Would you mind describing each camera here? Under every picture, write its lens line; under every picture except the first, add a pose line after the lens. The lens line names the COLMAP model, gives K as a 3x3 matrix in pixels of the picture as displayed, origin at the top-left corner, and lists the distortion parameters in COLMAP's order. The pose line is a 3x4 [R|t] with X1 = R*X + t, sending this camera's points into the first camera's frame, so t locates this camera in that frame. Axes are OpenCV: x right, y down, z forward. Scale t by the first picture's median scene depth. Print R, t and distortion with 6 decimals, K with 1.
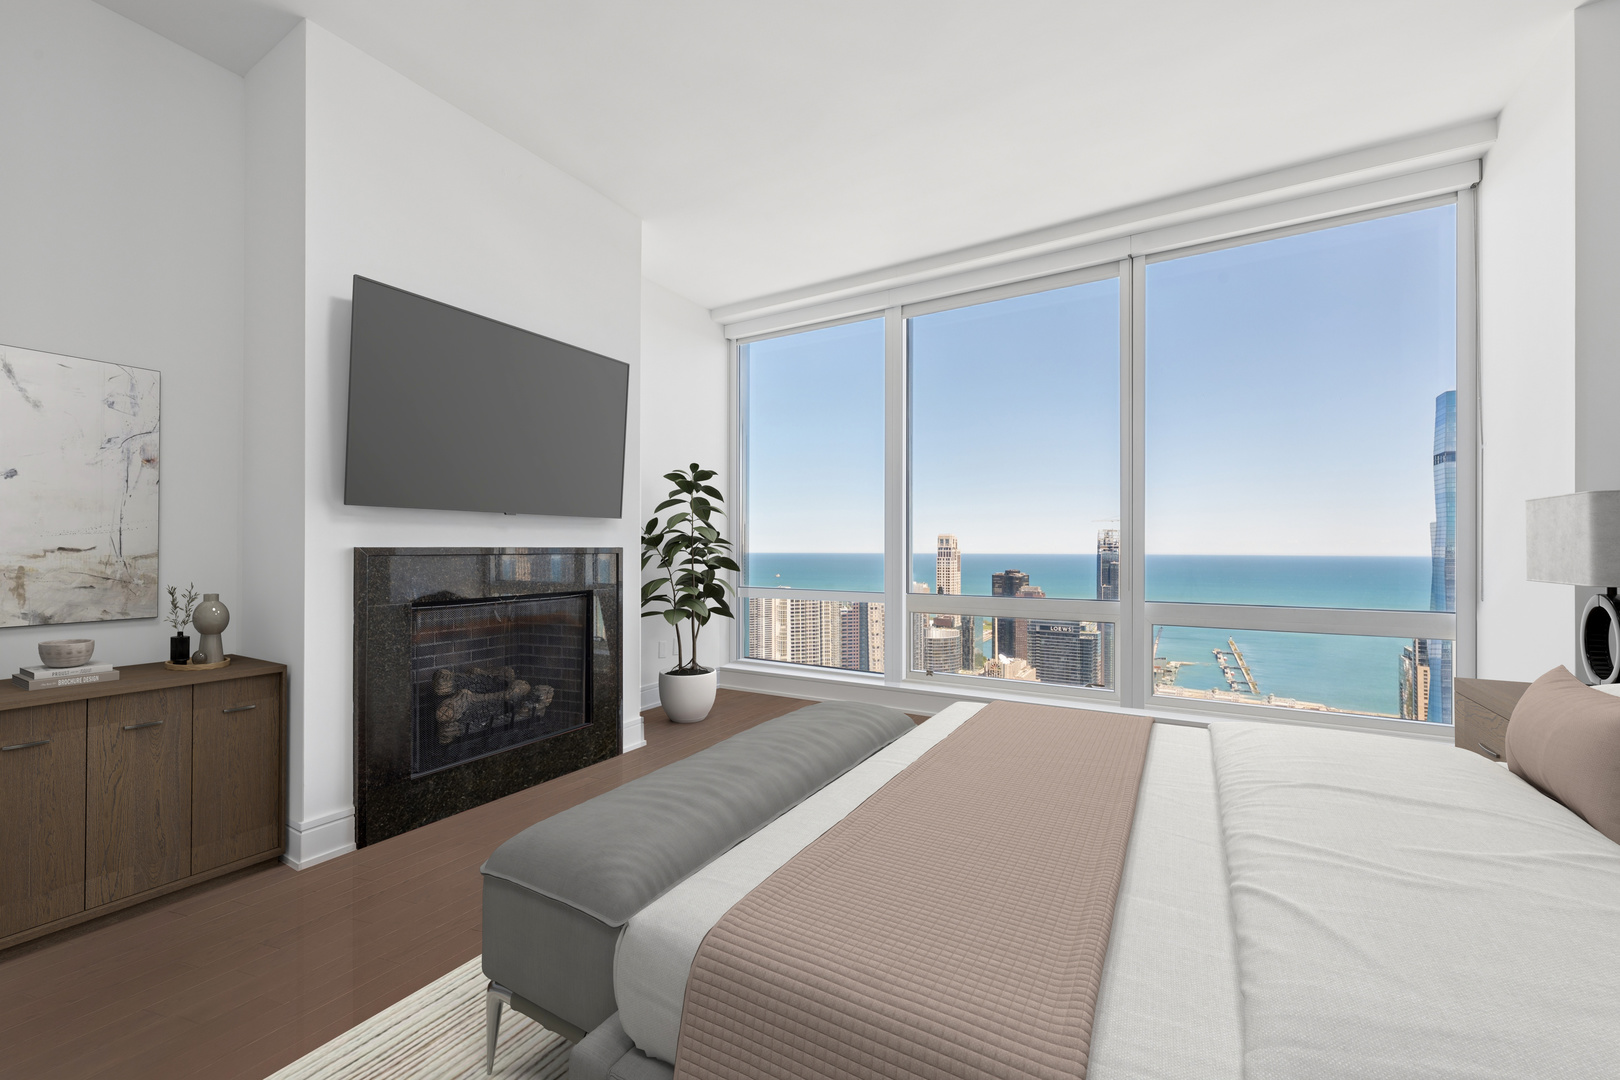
lens RADIAL K [[642.5, 0, 808.9], [0, 642.5, 557.2], [0, 0, 1]] dist [-0.001522, -0.000325]
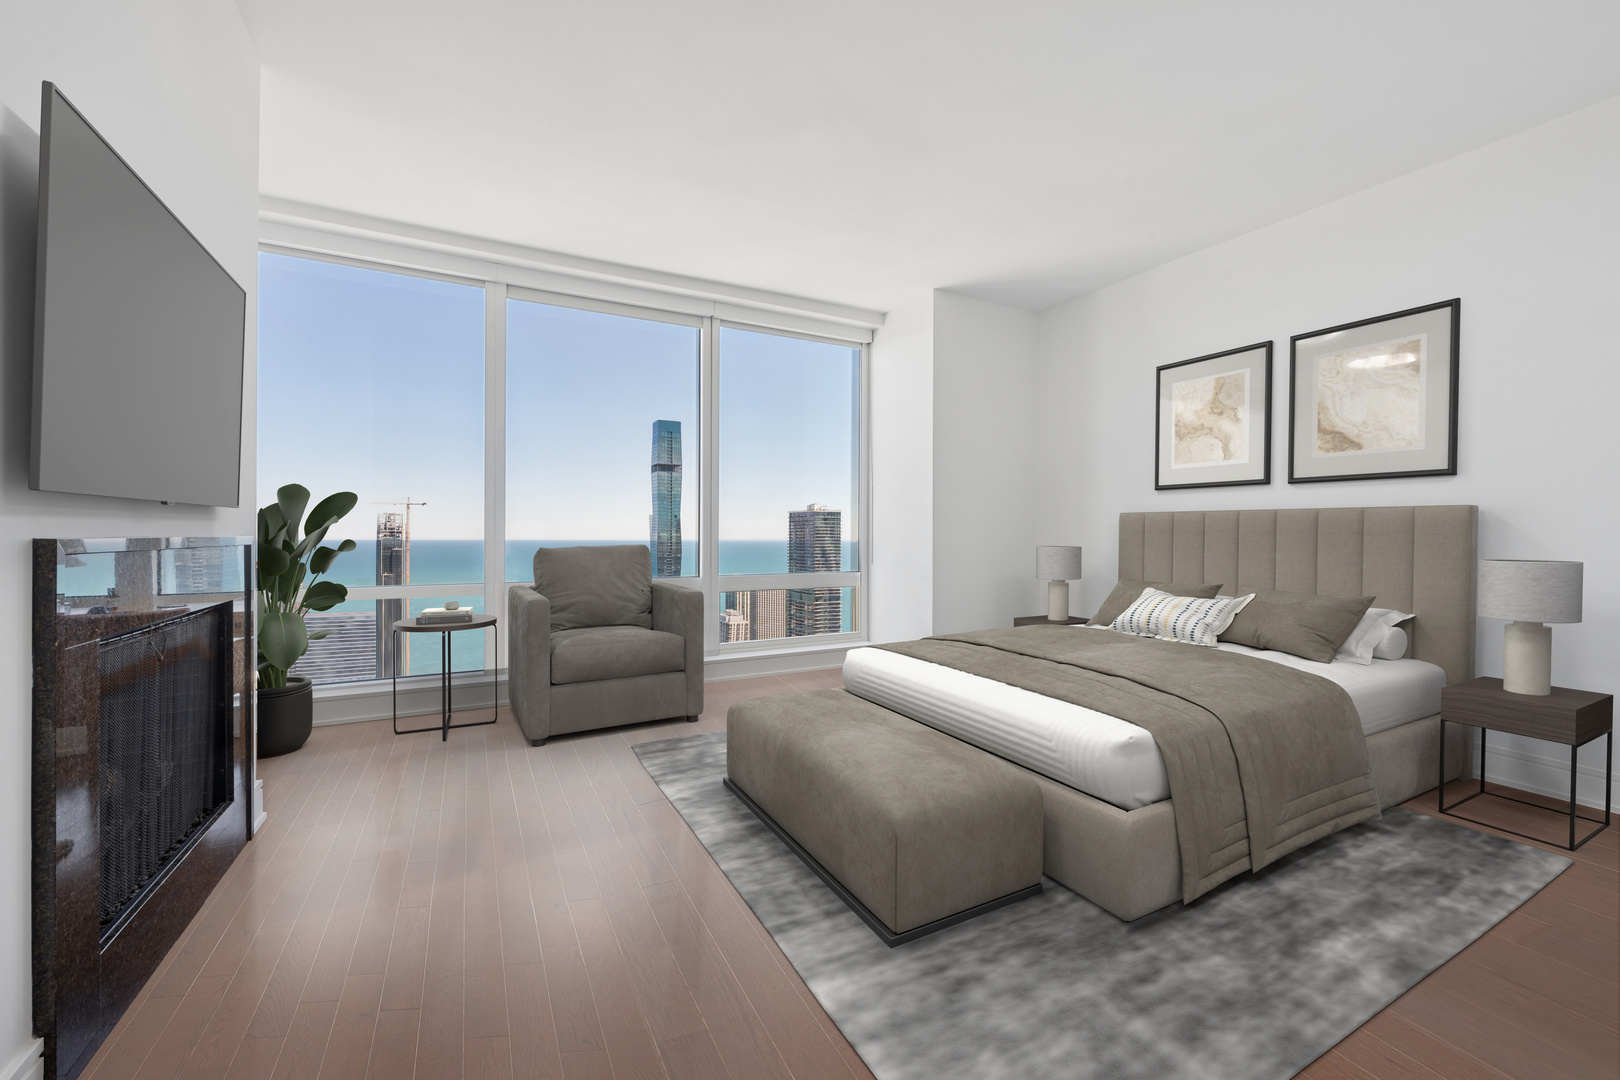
lens RADIAL K [[642.5, 0, 815.8], [0, 642.5, 541.3], [0, 0, 1]] dist [-0.001522, -0.000325]
pose [[0.521887, -0.007373, 0.852983, -0.520888], [0.008858, 0.999956, 0.003224, -0.004244], [-0.852969, 0.005873, 0.521929, 0.119997]]
